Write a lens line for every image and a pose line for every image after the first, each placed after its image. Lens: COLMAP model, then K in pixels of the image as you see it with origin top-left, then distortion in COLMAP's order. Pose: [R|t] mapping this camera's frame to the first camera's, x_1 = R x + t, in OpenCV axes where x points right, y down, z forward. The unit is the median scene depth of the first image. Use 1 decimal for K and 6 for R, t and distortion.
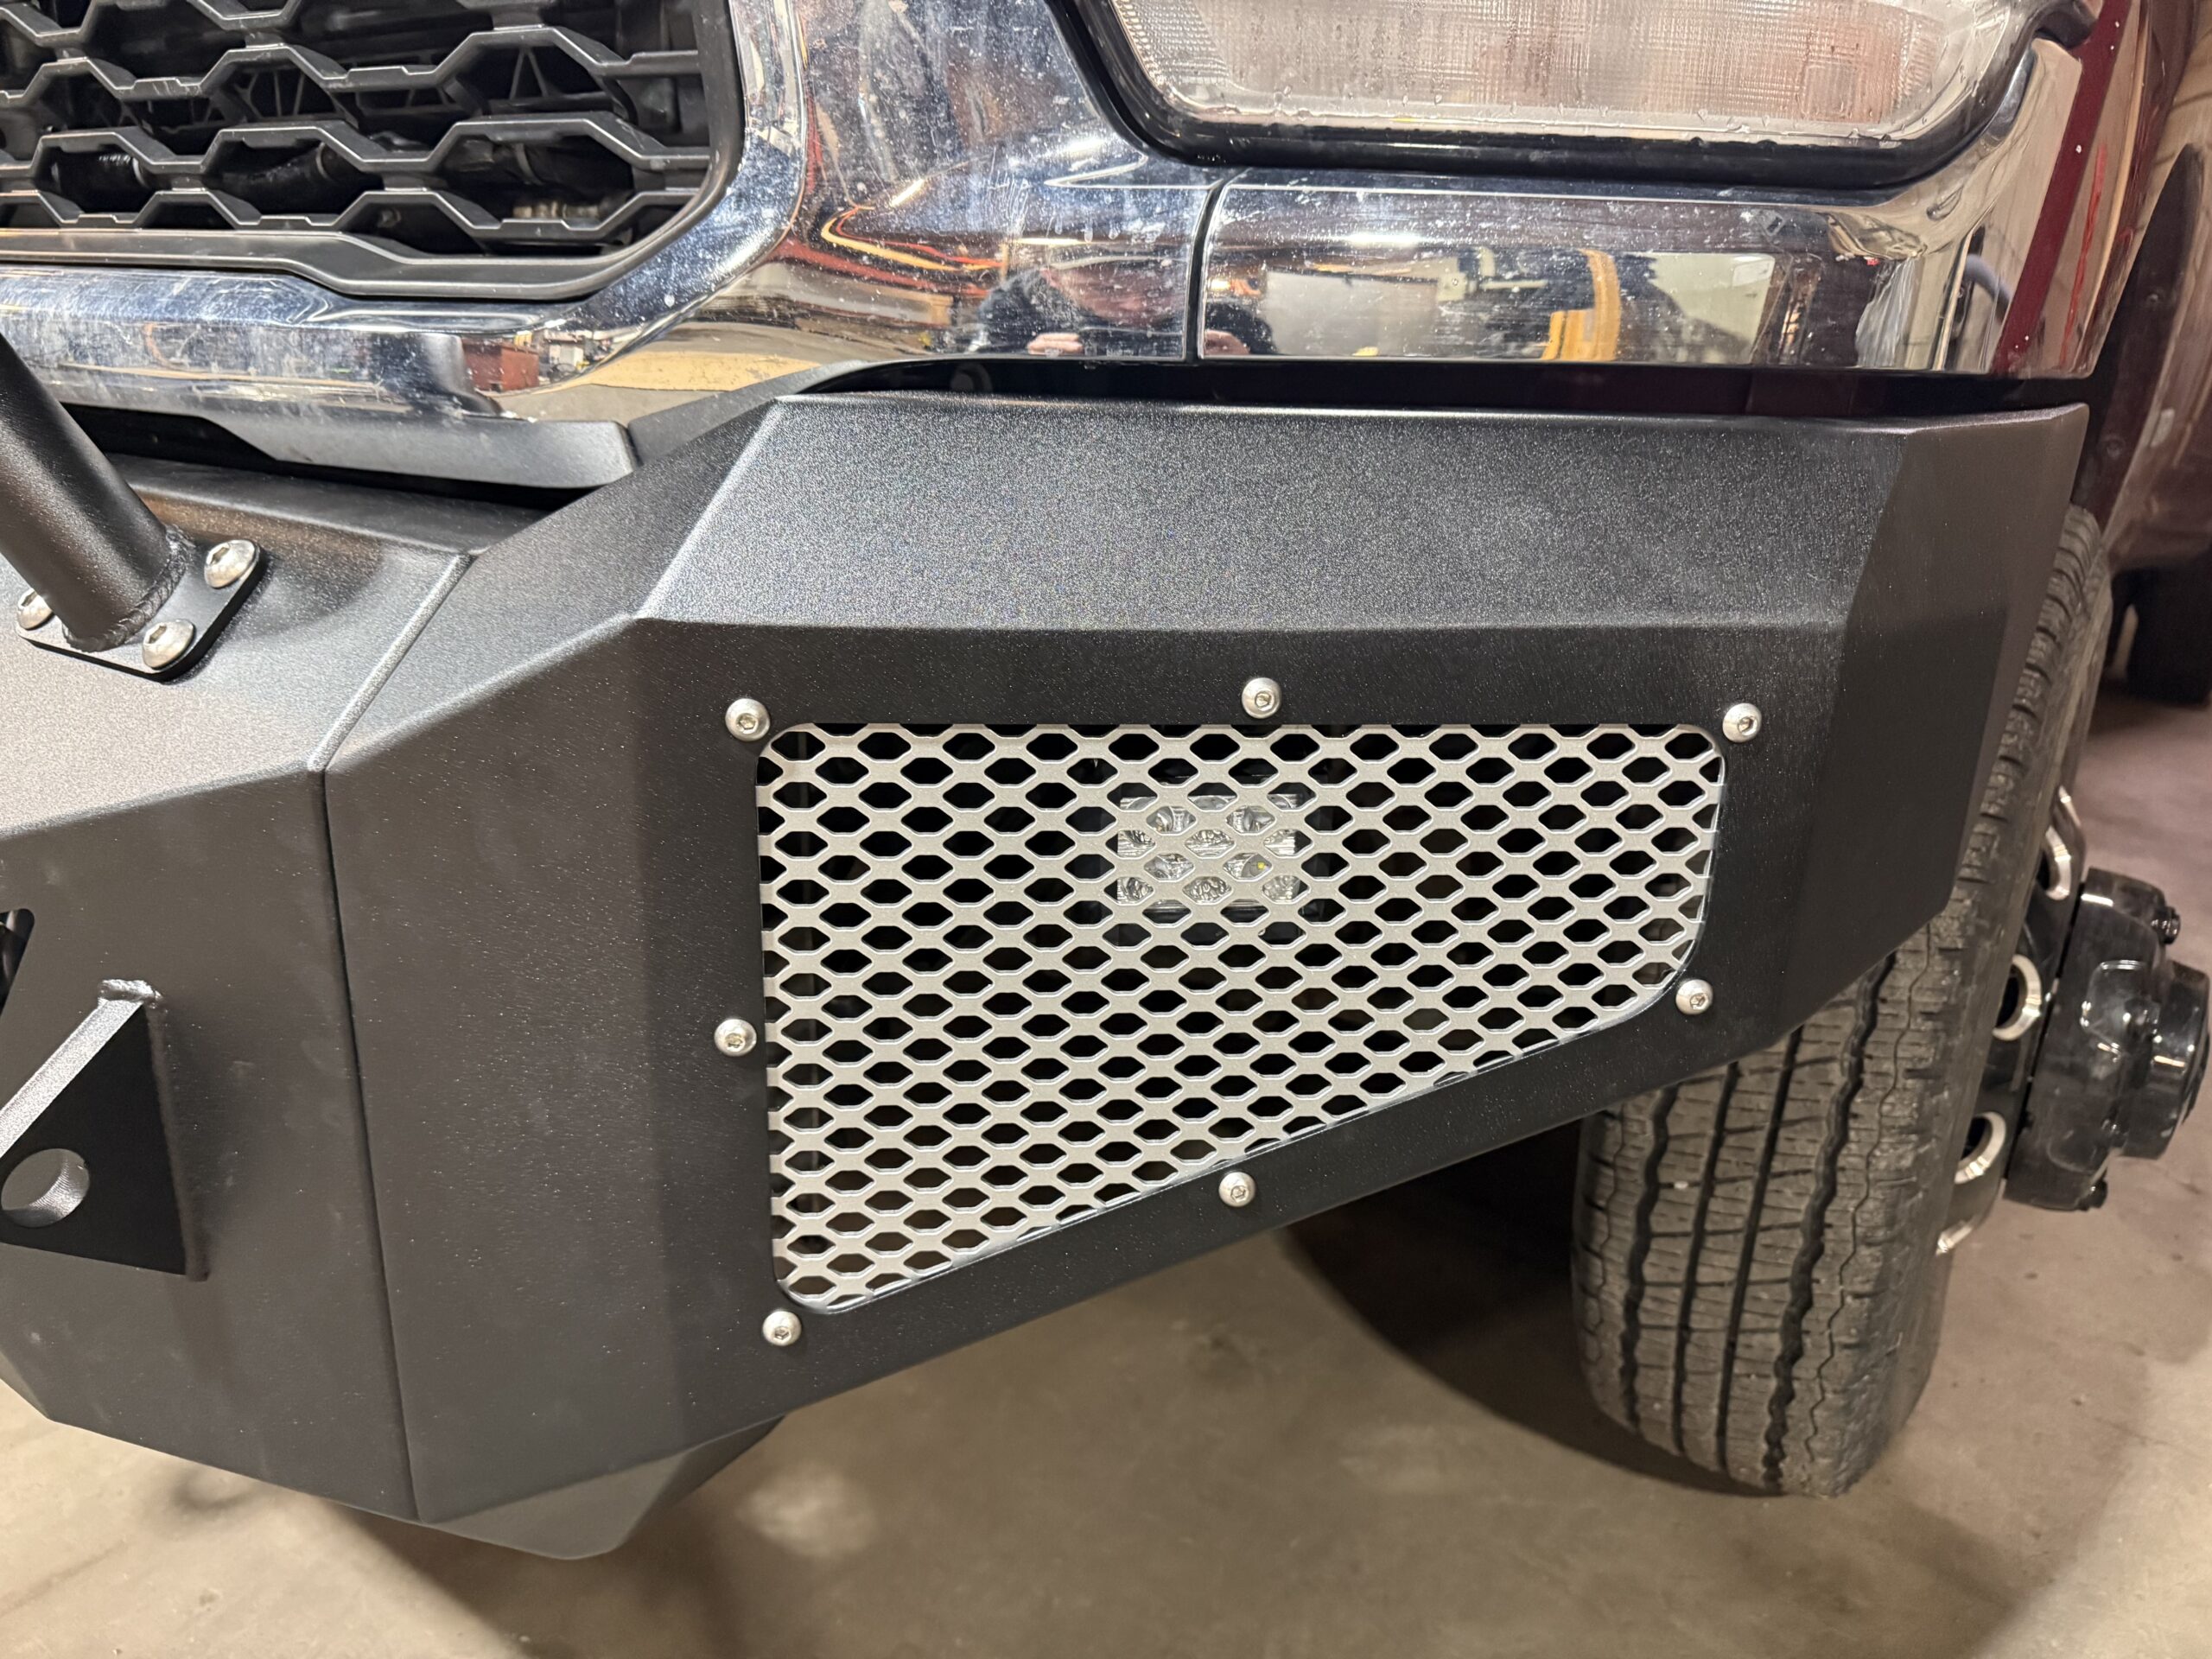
lens RADIAL K [[1537.7, 0, 1117.6], [0, 1537.7, 836.0], [0, 0, 1]] dist [0.172371, -0.333484]
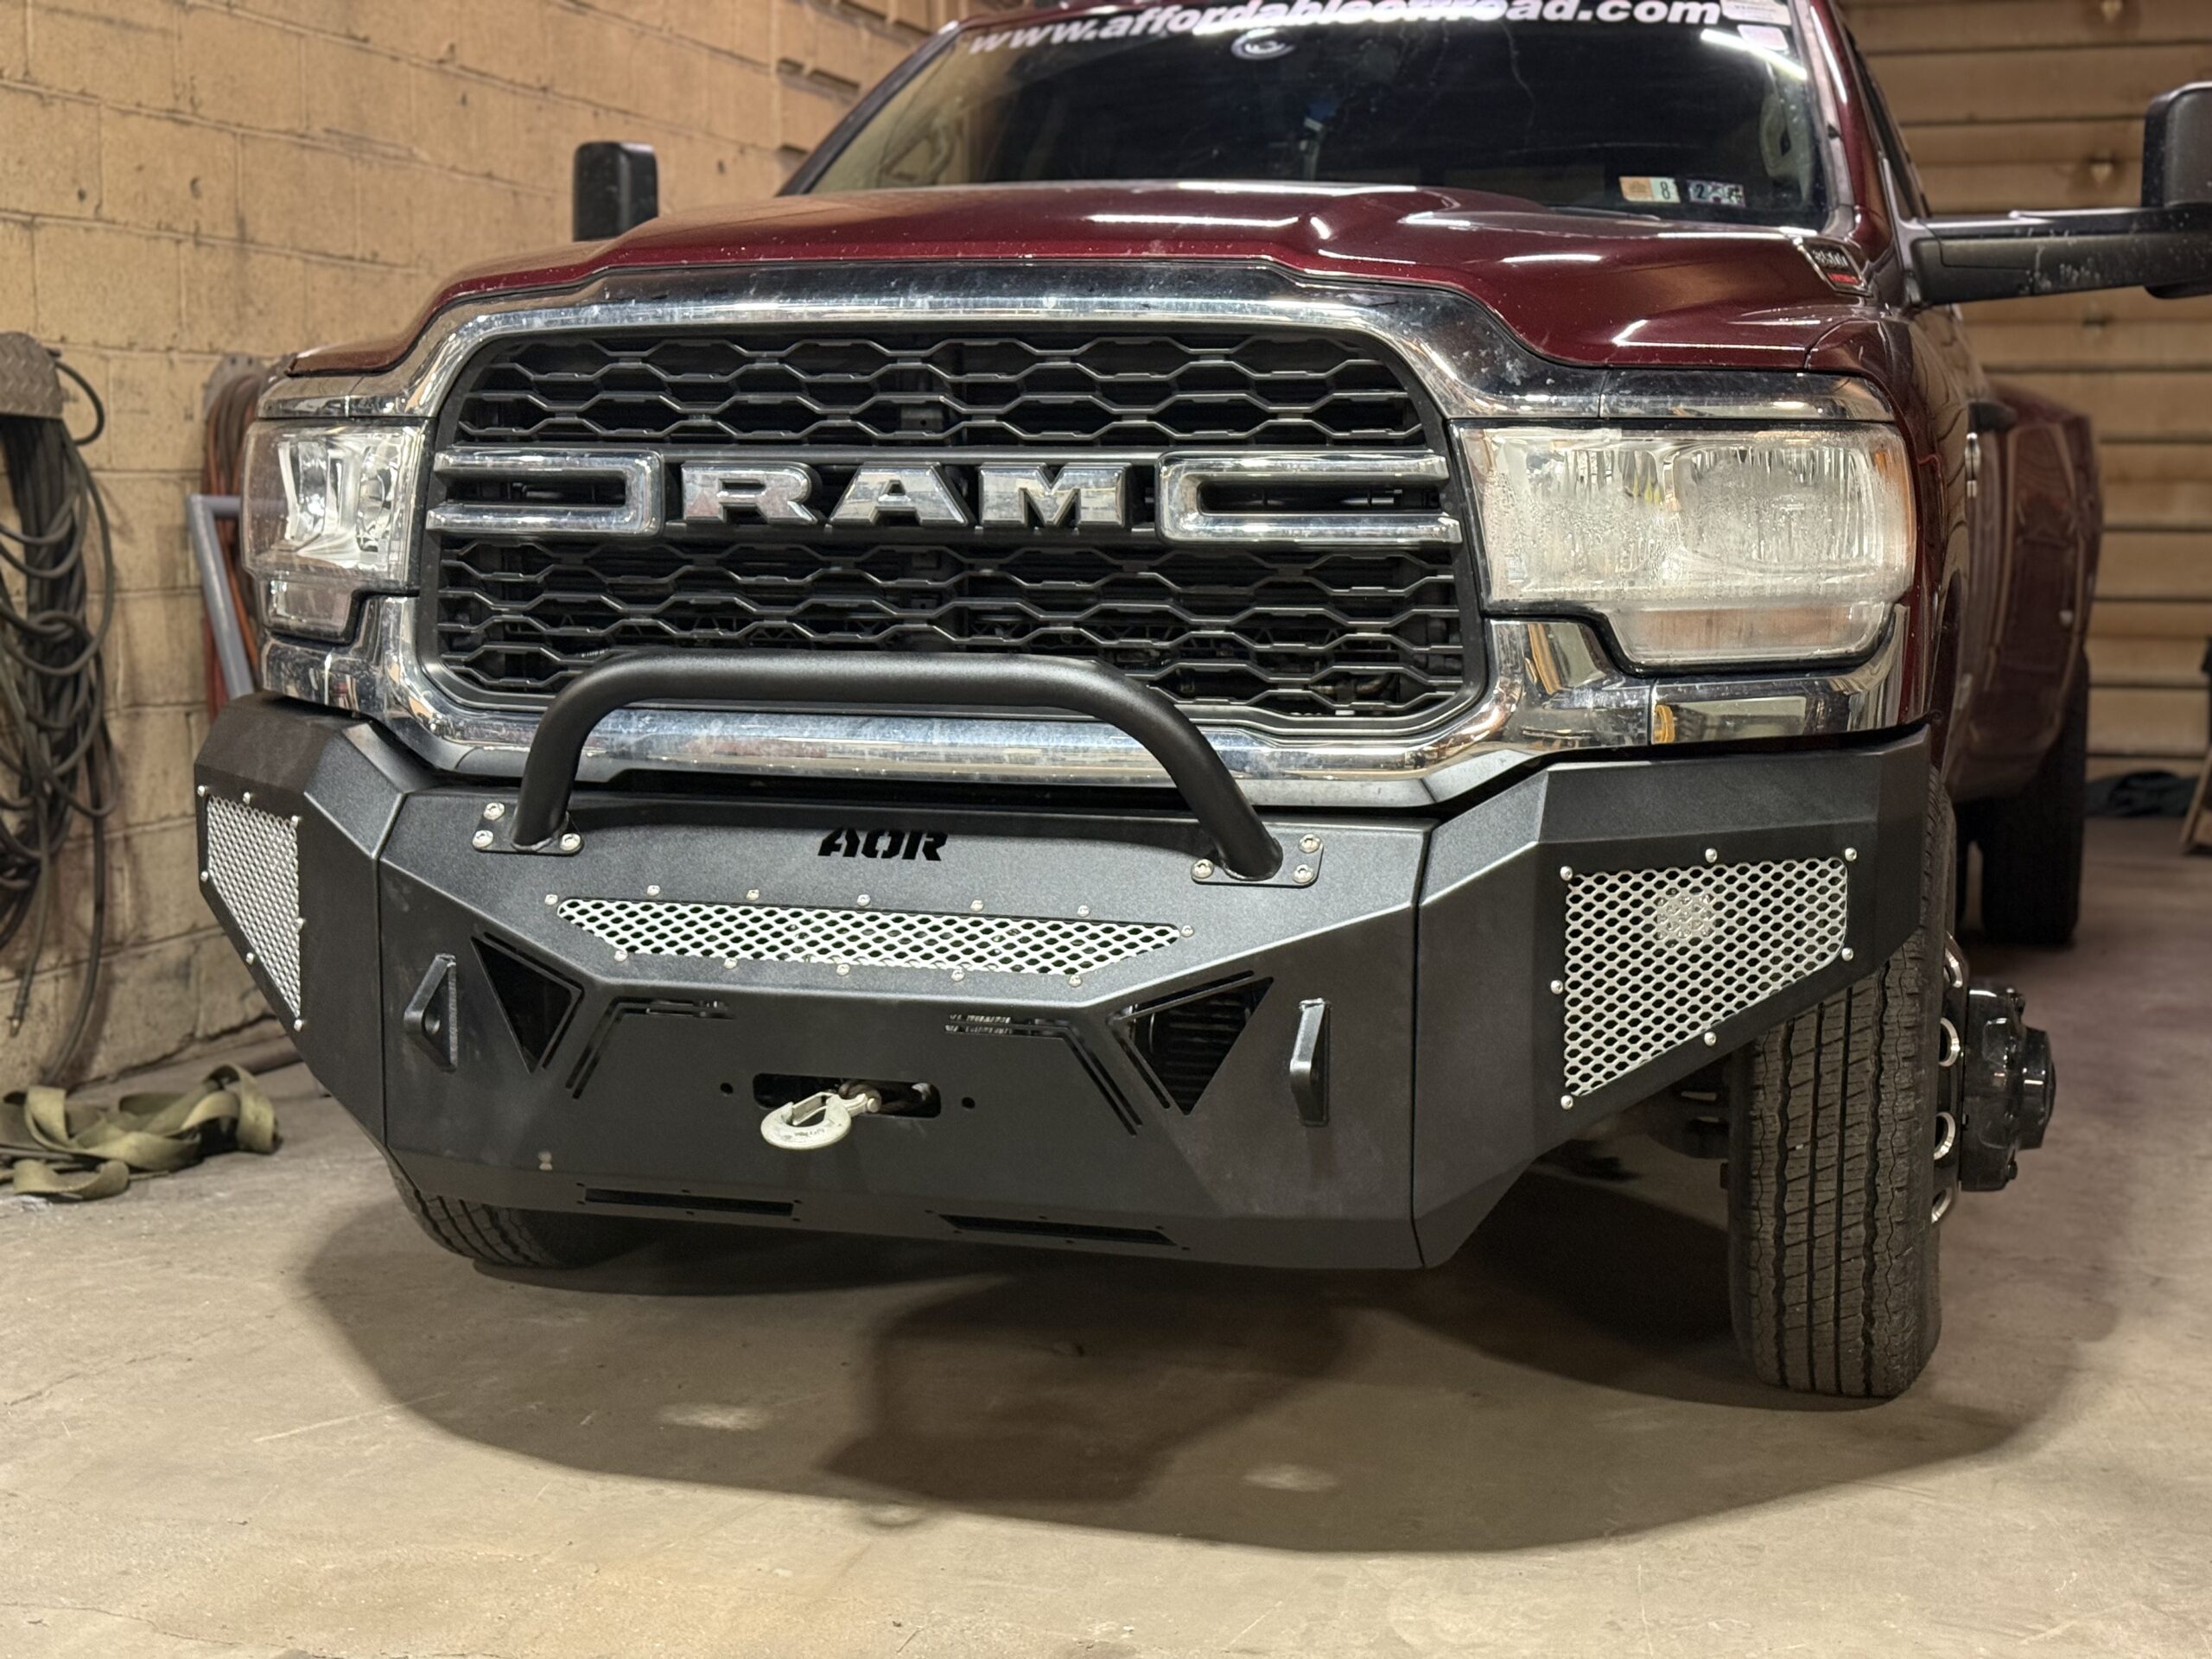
lens RADIAL K [[3046.2, 0, 1097.6], [0, 3046.2, 824.4], [0, 0, 1]] dist [0.138179, 0.041620]
pose [[0.955793, -0.073107, 0.284809, -2.465857], [0.125769, 0.977169, -0.171242, 0.648989], [-0.265787, 0.199492, 0.943165, -3.878284]]
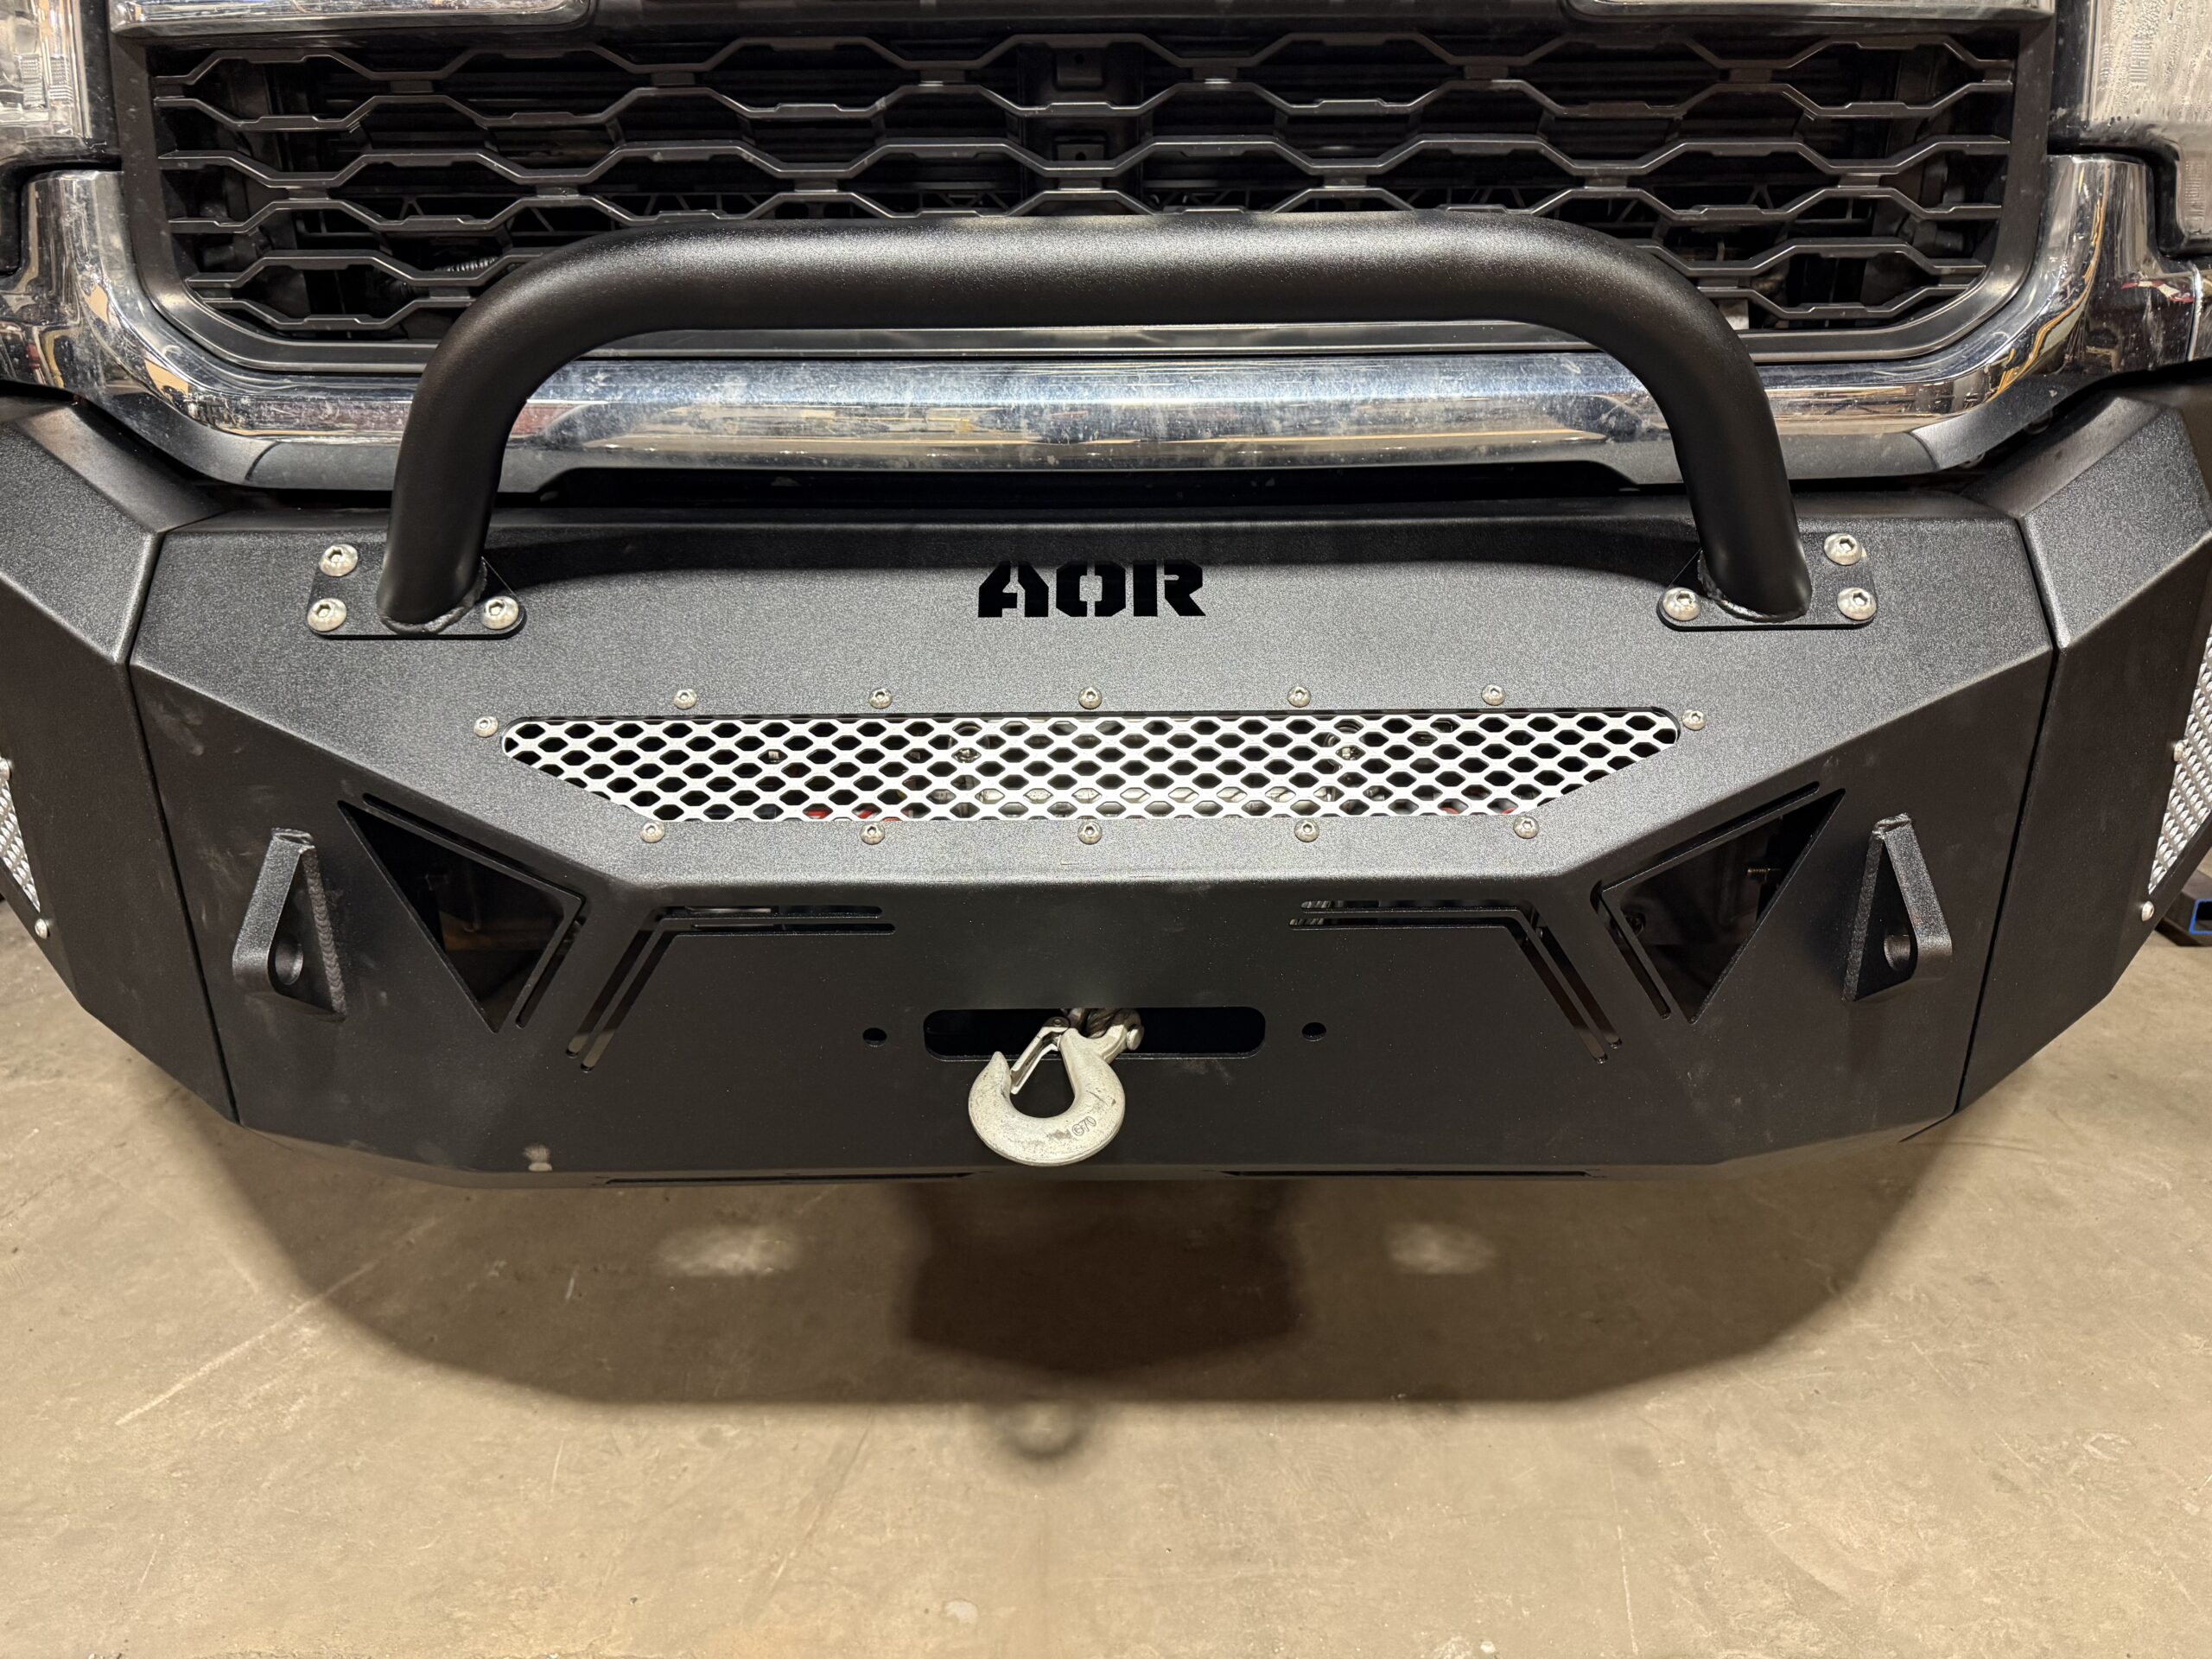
lens RADIAL K [[1557.1, 0, 1106.0], [0, 1557.1, 829.5], [0, 0, 1]] dist [0.039194, -0.059060]
pose [[0.828923, -0.243430, 0.503615, -2.135683], [0.213330, 0.969868, 0.117672, -0.256426], [-0.517085, 0.009895, 0.855877, 0.053270]]
